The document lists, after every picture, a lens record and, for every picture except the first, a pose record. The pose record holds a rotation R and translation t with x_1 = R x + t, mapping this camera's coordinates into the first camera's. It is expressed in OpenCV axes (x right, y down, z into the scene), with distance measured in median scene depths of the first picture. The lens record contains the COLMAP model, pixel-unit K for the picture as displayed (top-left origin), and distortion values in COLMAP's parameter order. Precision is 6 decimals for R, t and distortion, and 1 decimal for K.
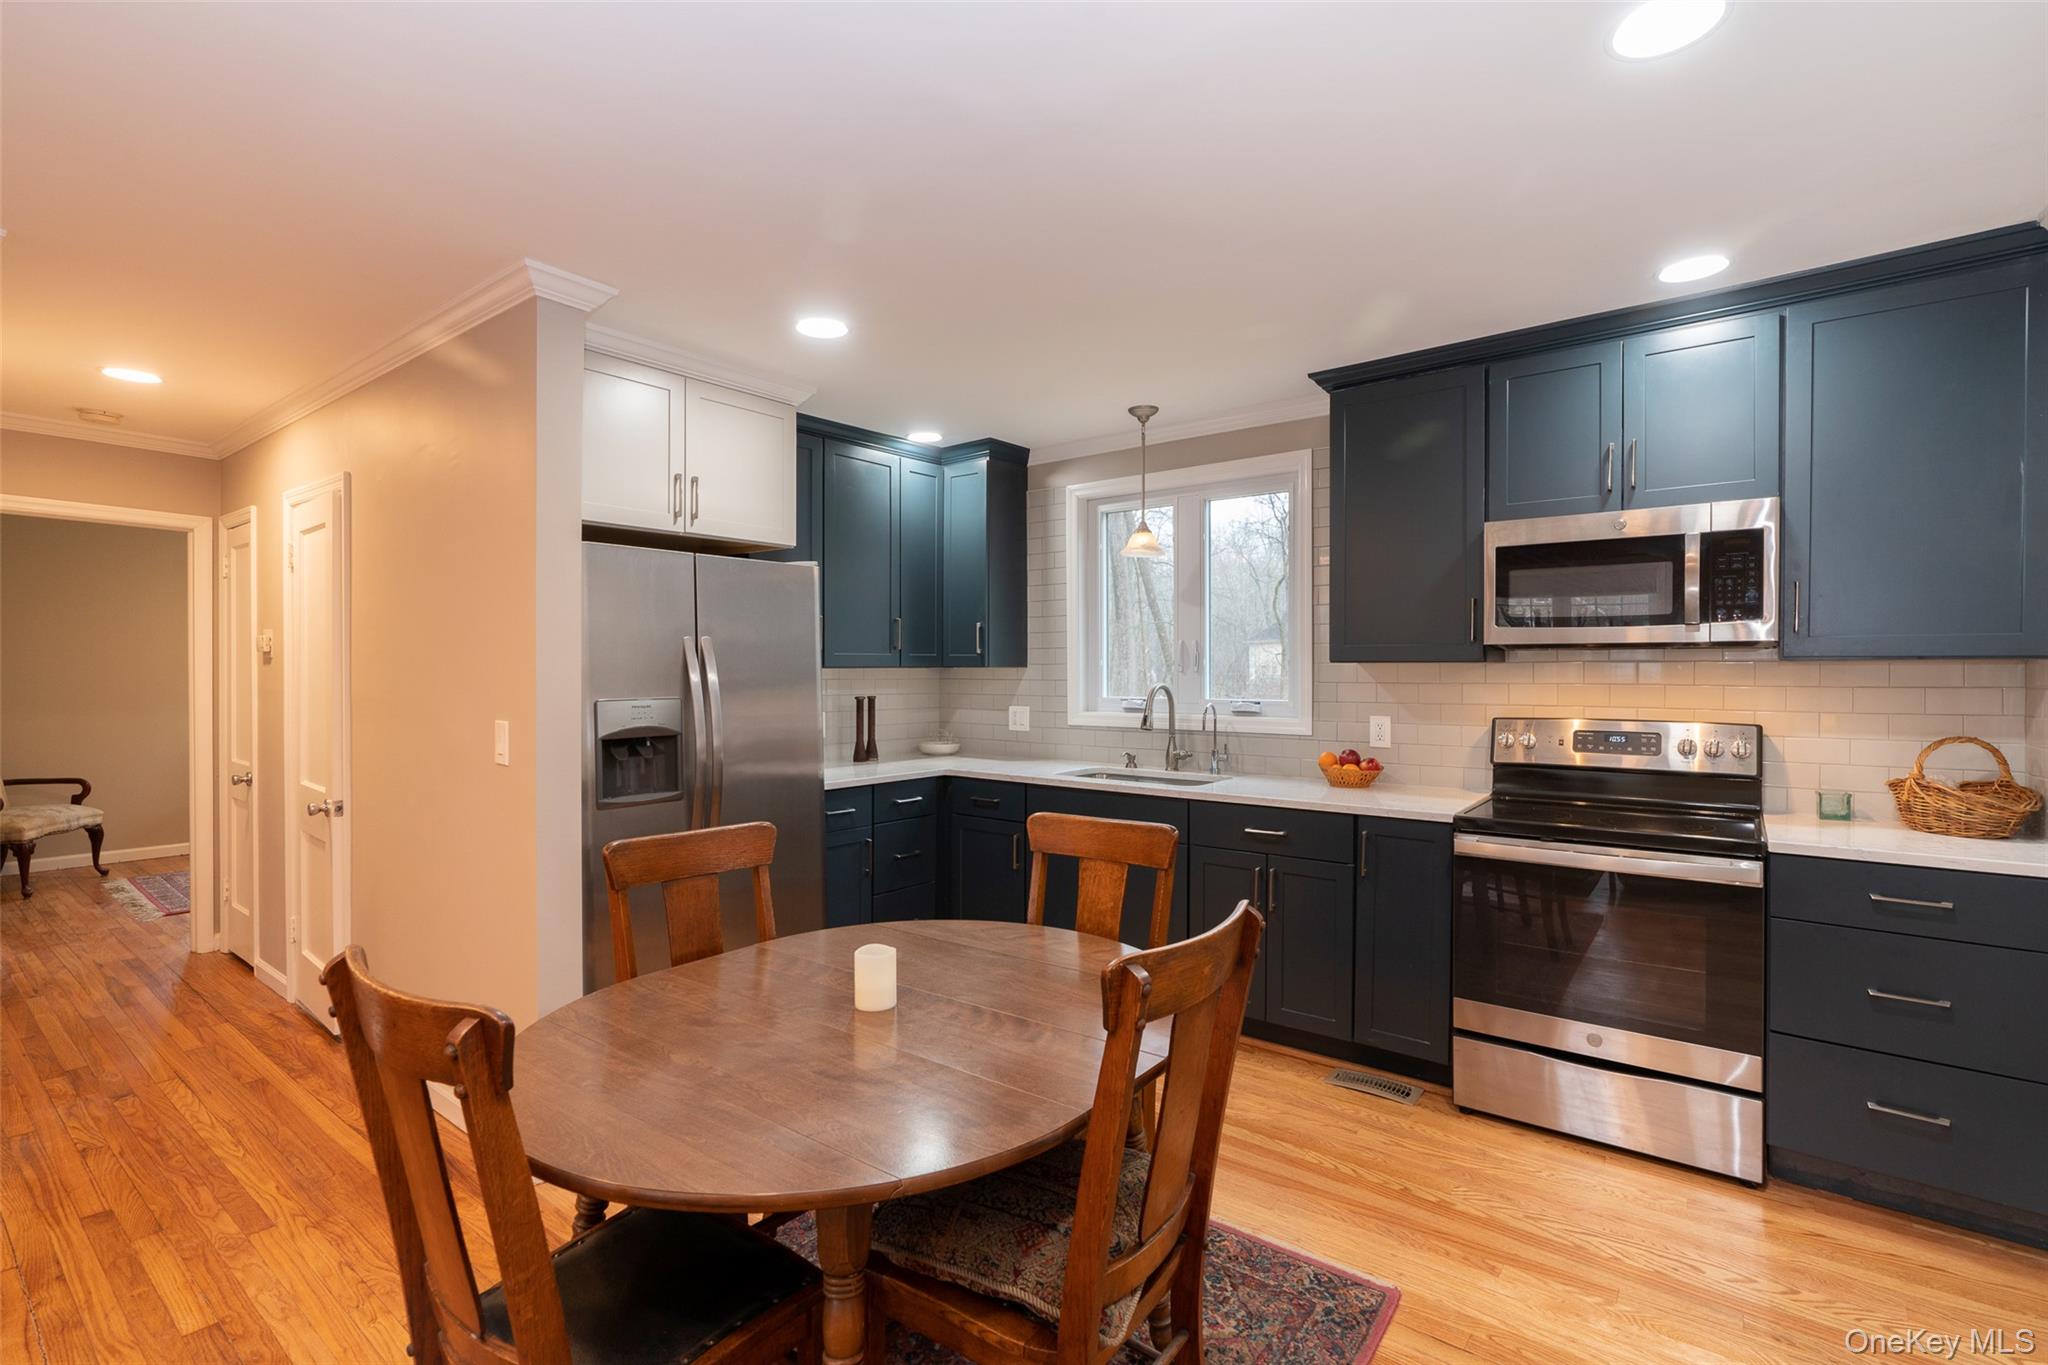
lens RADIAL K [[927.8, 0, 1034.7], [0, 927.8, 683.9], [0, 0, 1]] dist [-0.013114, 0.007525]
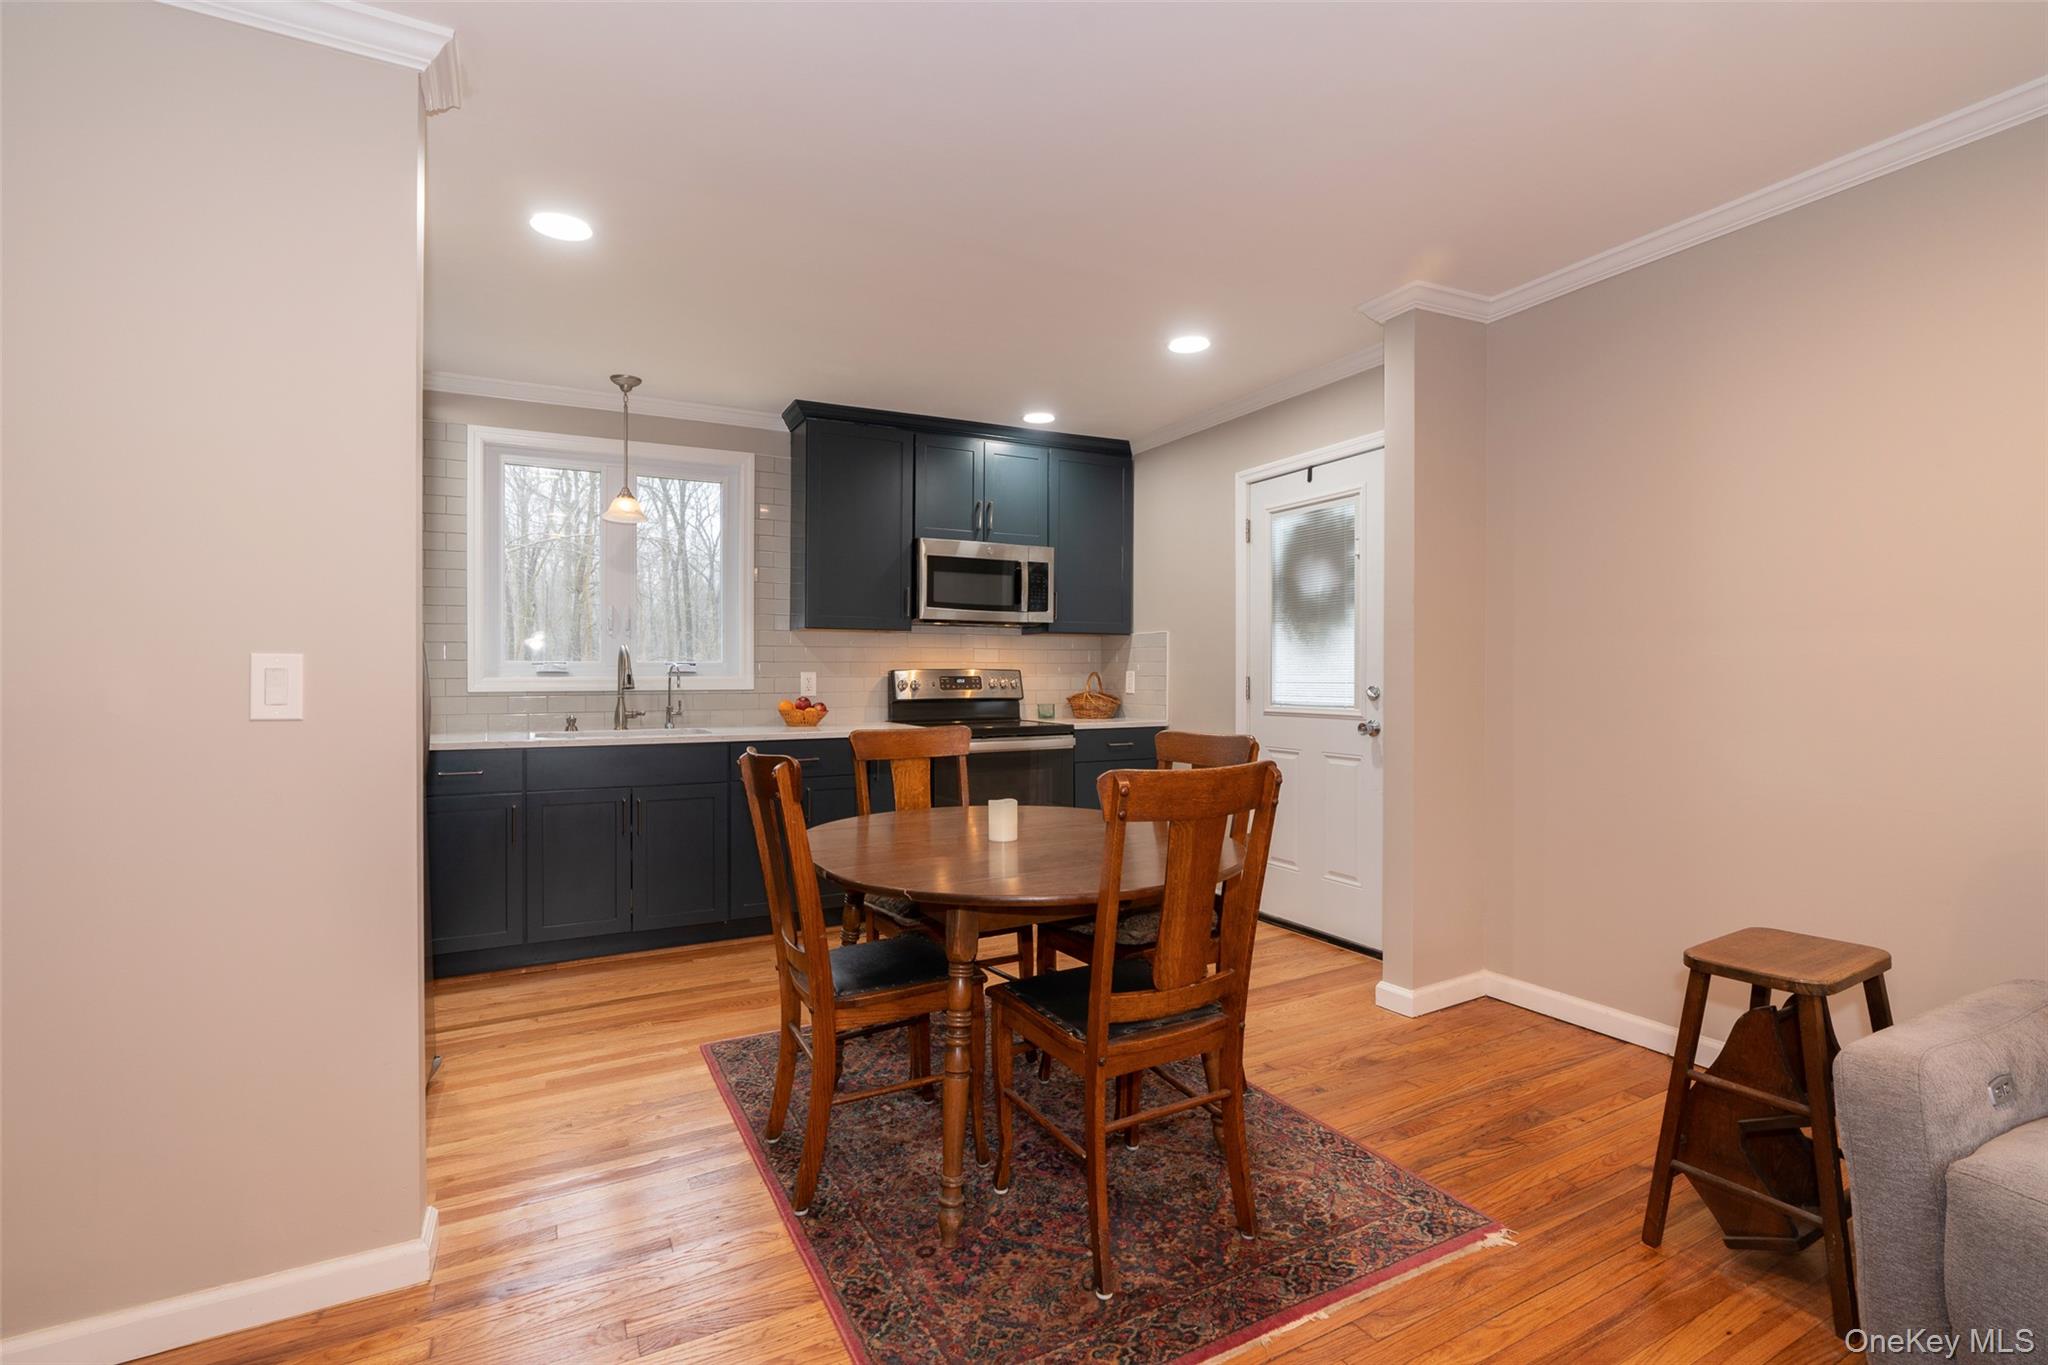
lens RADIAL K [[942.2, 0, 1031.3], [0, 942.2, 671.8], [0, 0, 1]] dist [-0.007472, 0.000324]
pose [[0.408073, -0.002521, 0.912946, -0.833810], [0.011775, 0.999928, -0.002502, 0.049145], [-0.912874, 0.011771, 0.408073, 0.206319]]
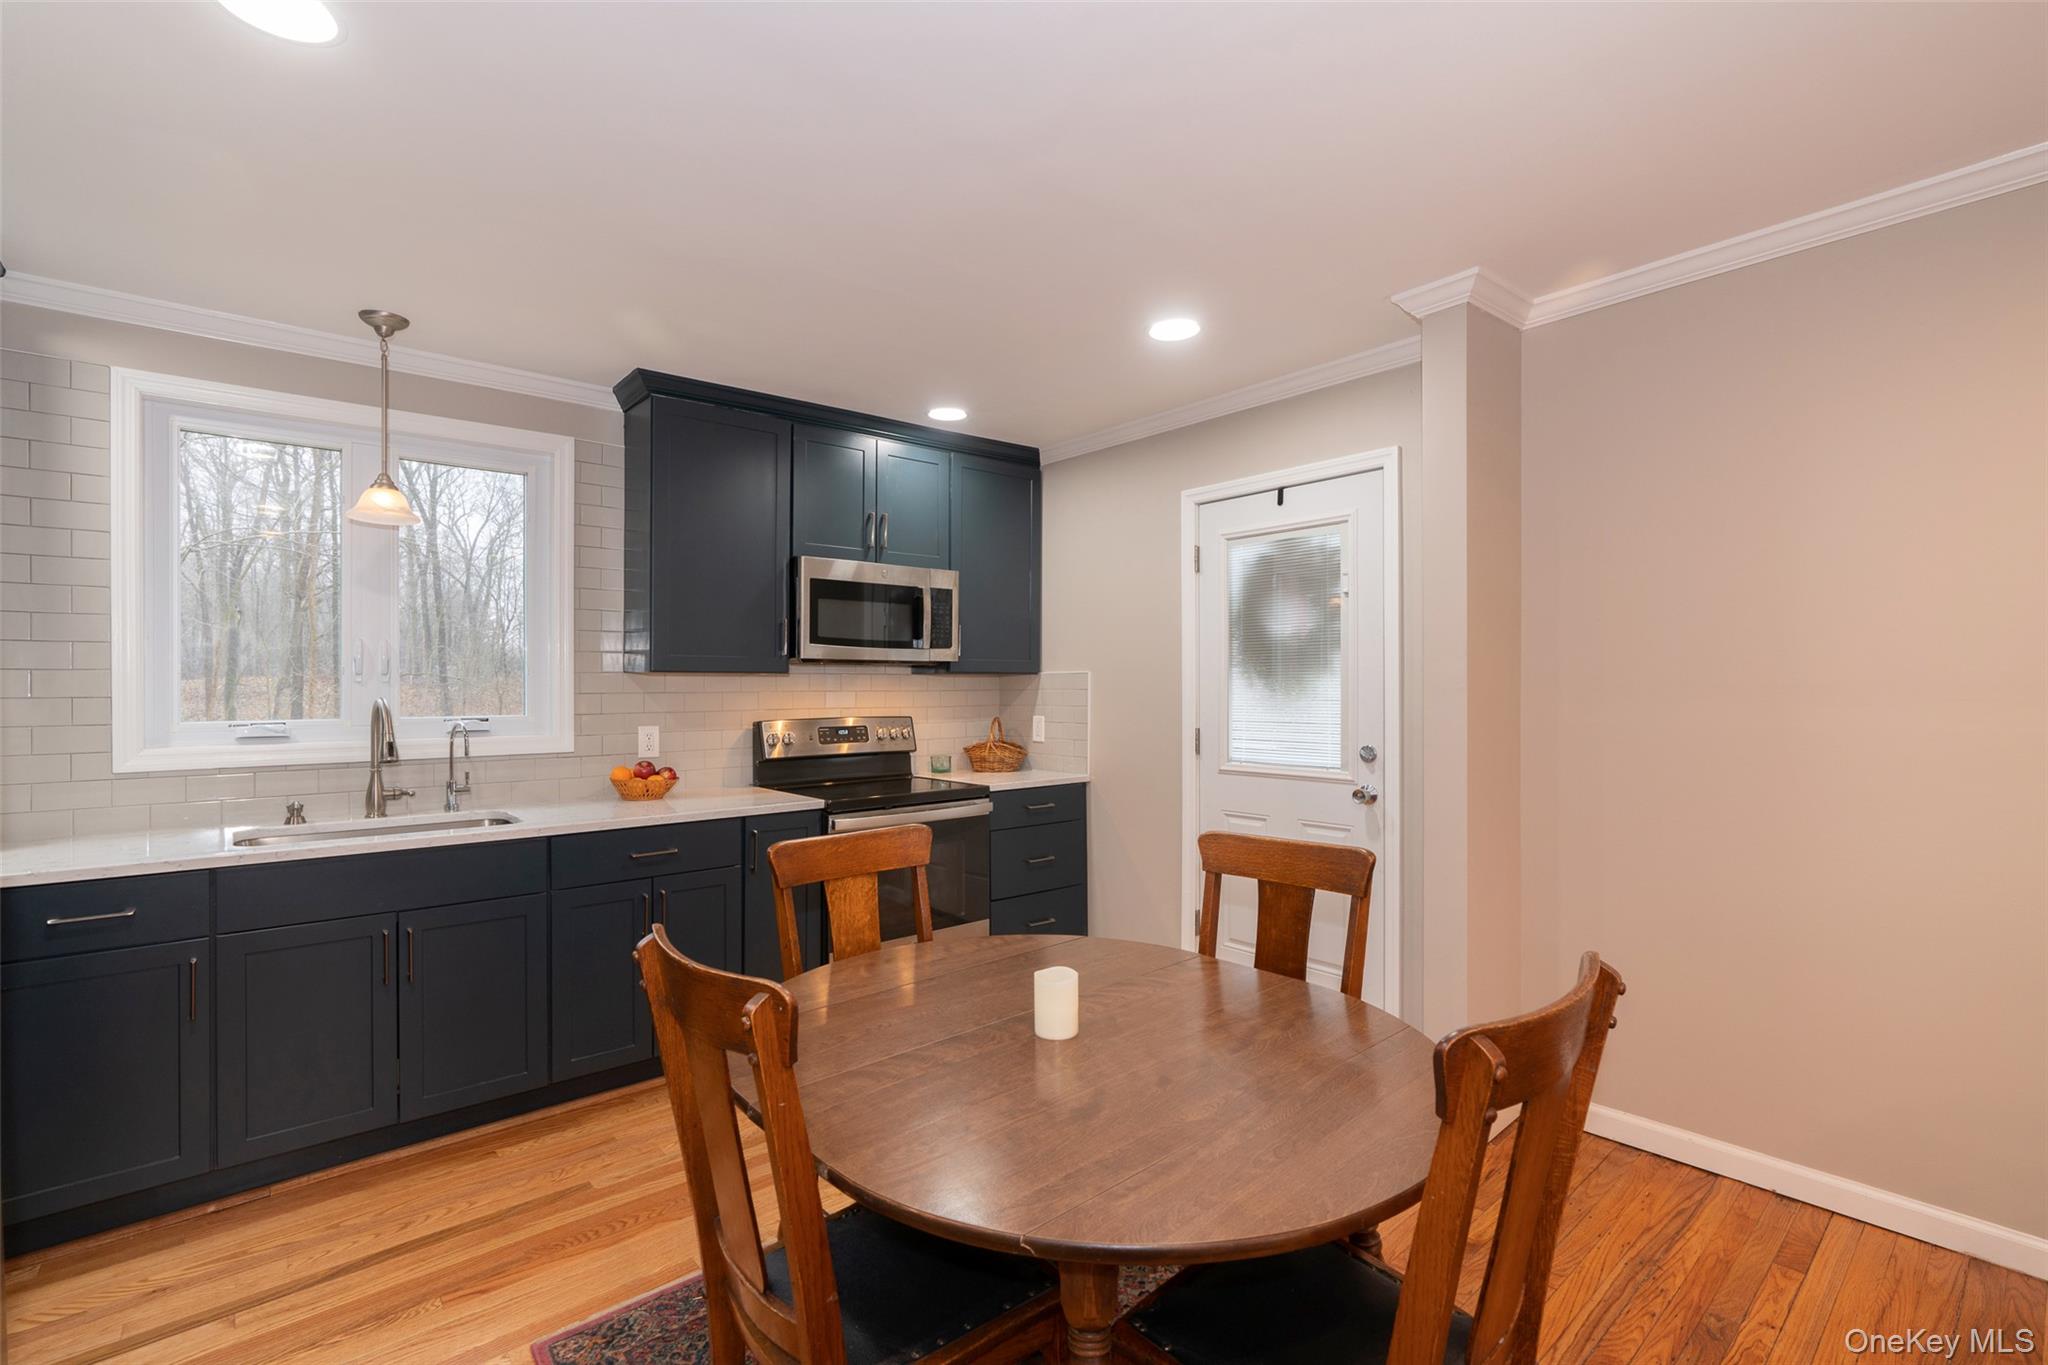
lens RADIAL K [[927.8, 0, 1034.7], [0, 927.8, 683.9], [0, 0, 1]] dist [-0.013114, 0.007525]
pose [[0.194923, -0.003245, 0.980813, -0.620094], [0.014099, 0.999900, 0.000506, -0.006244], [-0.980717, 0.013730, 0.194950, 0.467676]]
